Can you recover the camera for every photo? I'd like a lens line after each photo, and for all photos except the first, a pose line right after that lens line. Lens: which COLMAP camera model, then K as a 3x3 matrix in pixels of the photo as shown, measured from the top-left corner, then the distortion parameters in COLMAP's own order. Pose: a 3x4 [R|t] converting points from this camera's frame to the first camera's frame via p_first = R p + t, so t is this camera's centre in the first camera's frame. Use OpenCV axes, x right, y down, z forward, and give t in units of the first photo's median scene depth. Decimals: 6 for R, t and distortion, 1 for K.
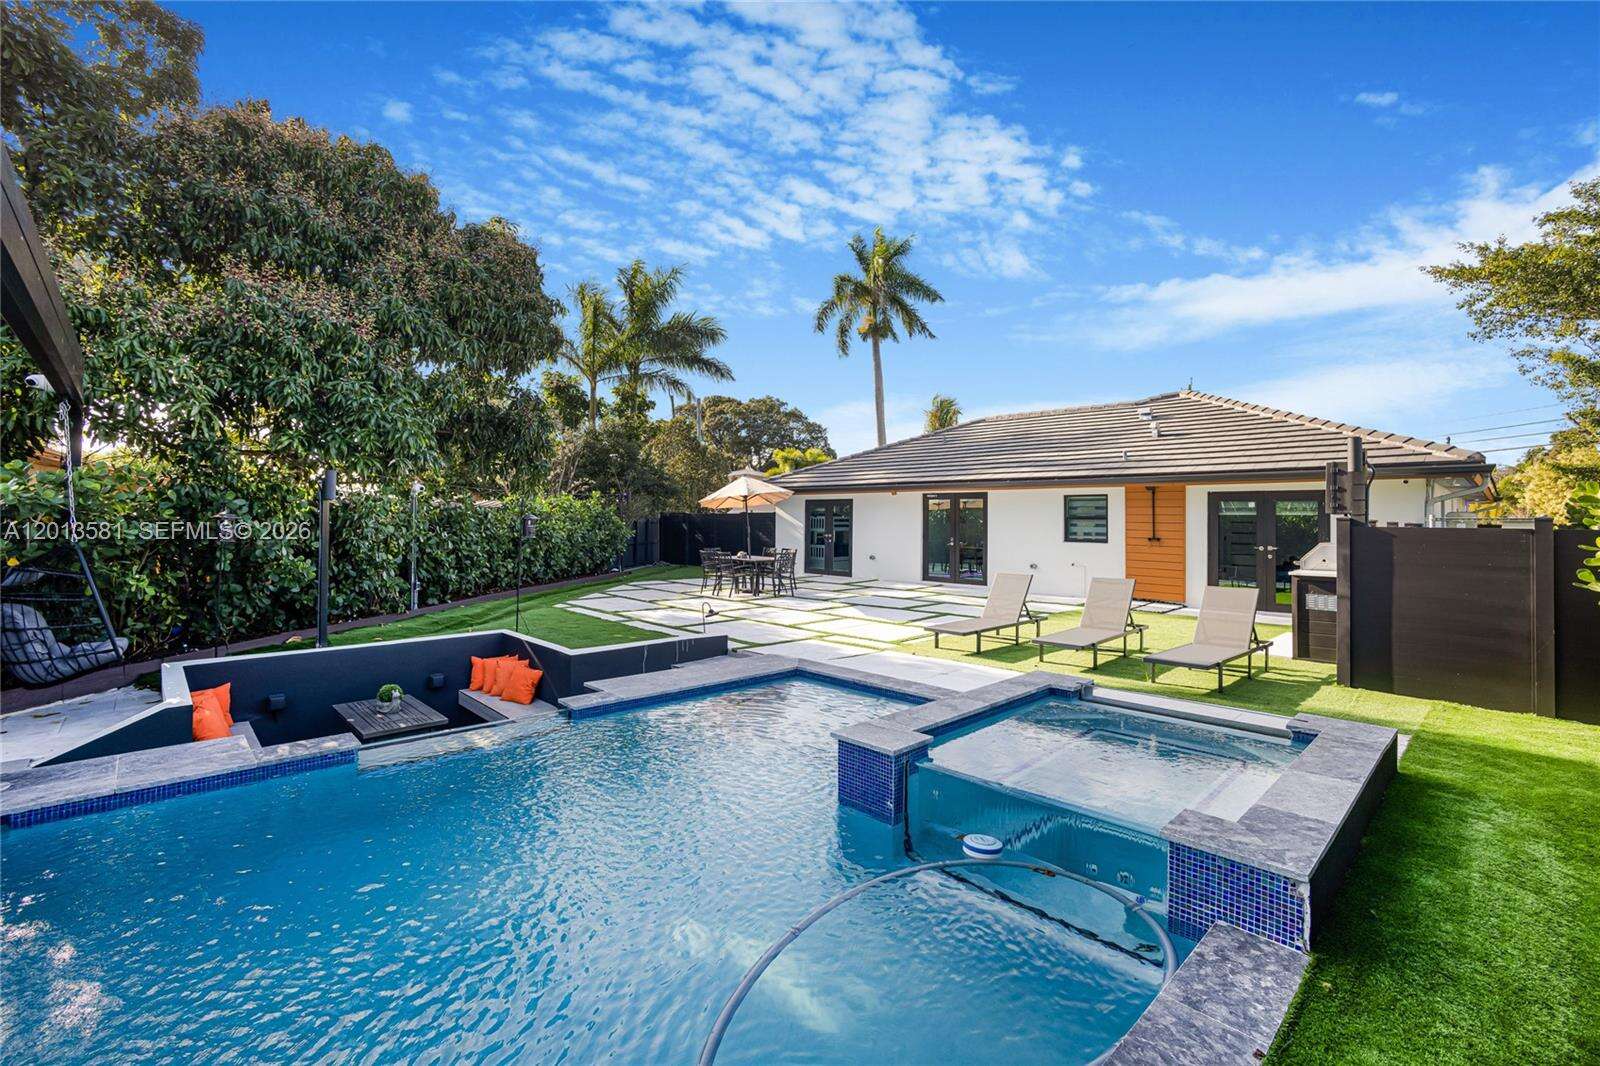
lens RADIAL K [[706.2, 0, 787.4], [0, 706.2, 528.2], [0, 0, 1]] dist [-0.059394, 0.026019]
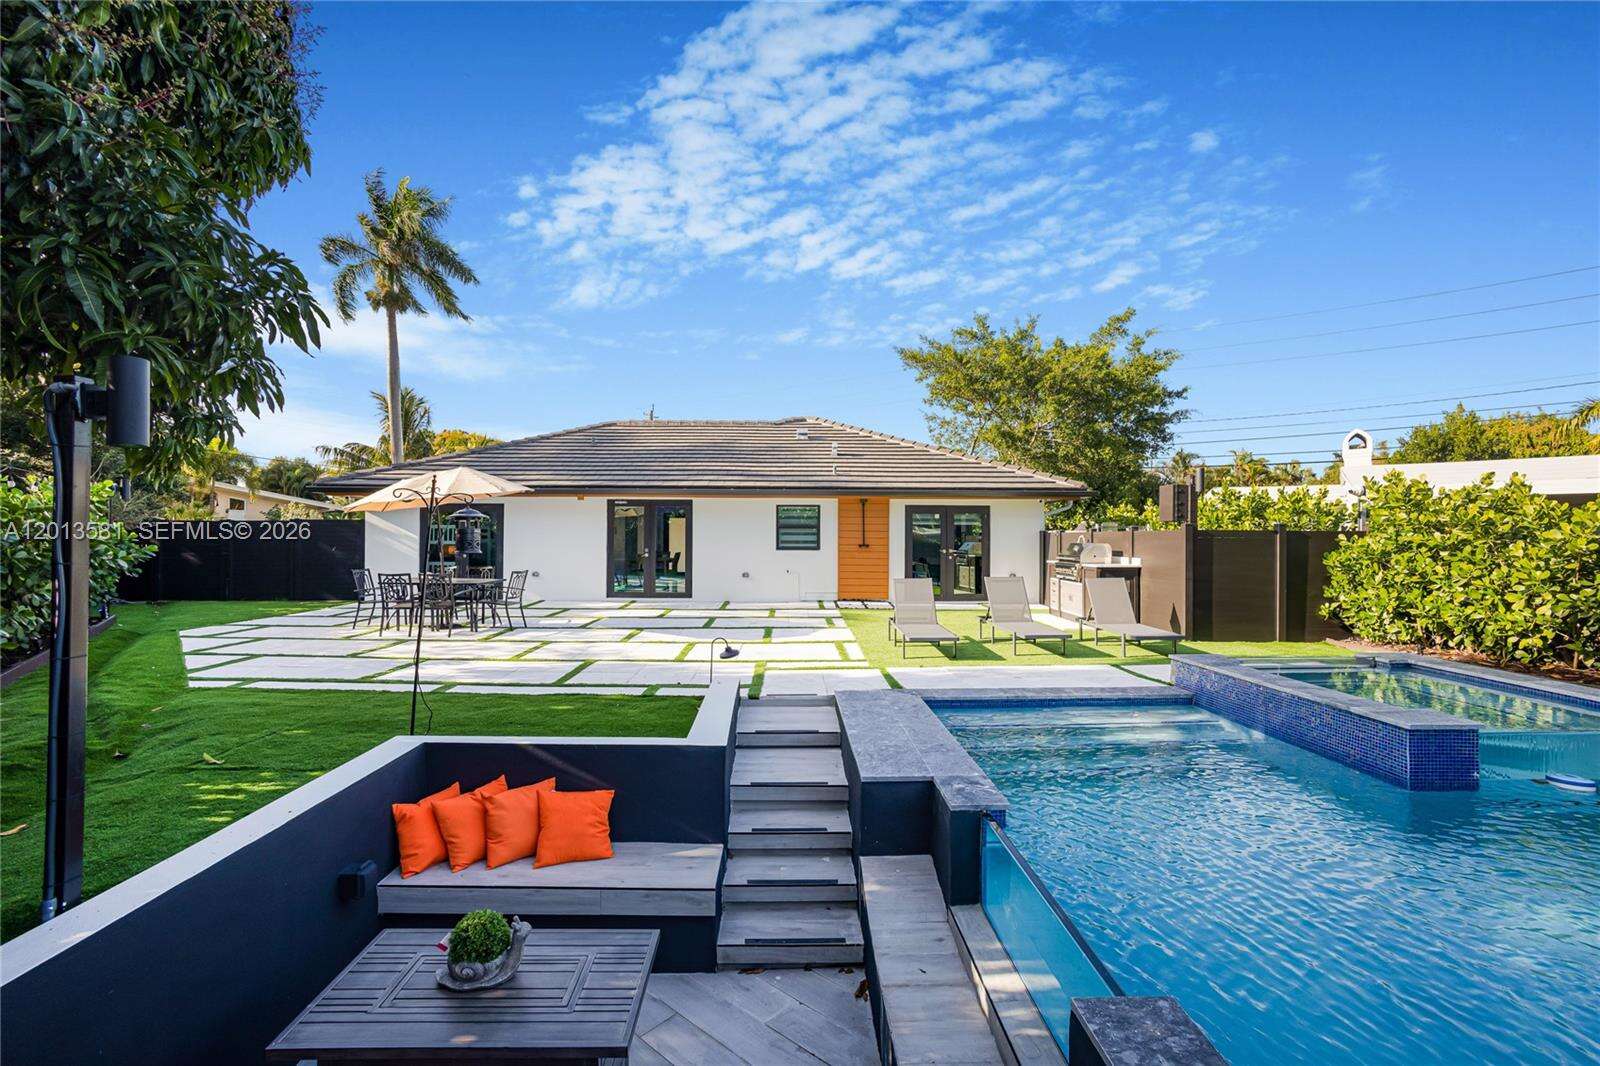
lens RADIAL K [[706.2, 0, 795.1], [0, 706.2, 528.8], [0, 0, 1]] dist [-0.059394, 0.026019]
pose [[0.673057, 0.000593, 0.739590, -0.357302], [0.011524, 0.999870, -0.011289, 0.000346], [-0.739501, 0.016122, 0.672962, 0.269654]]
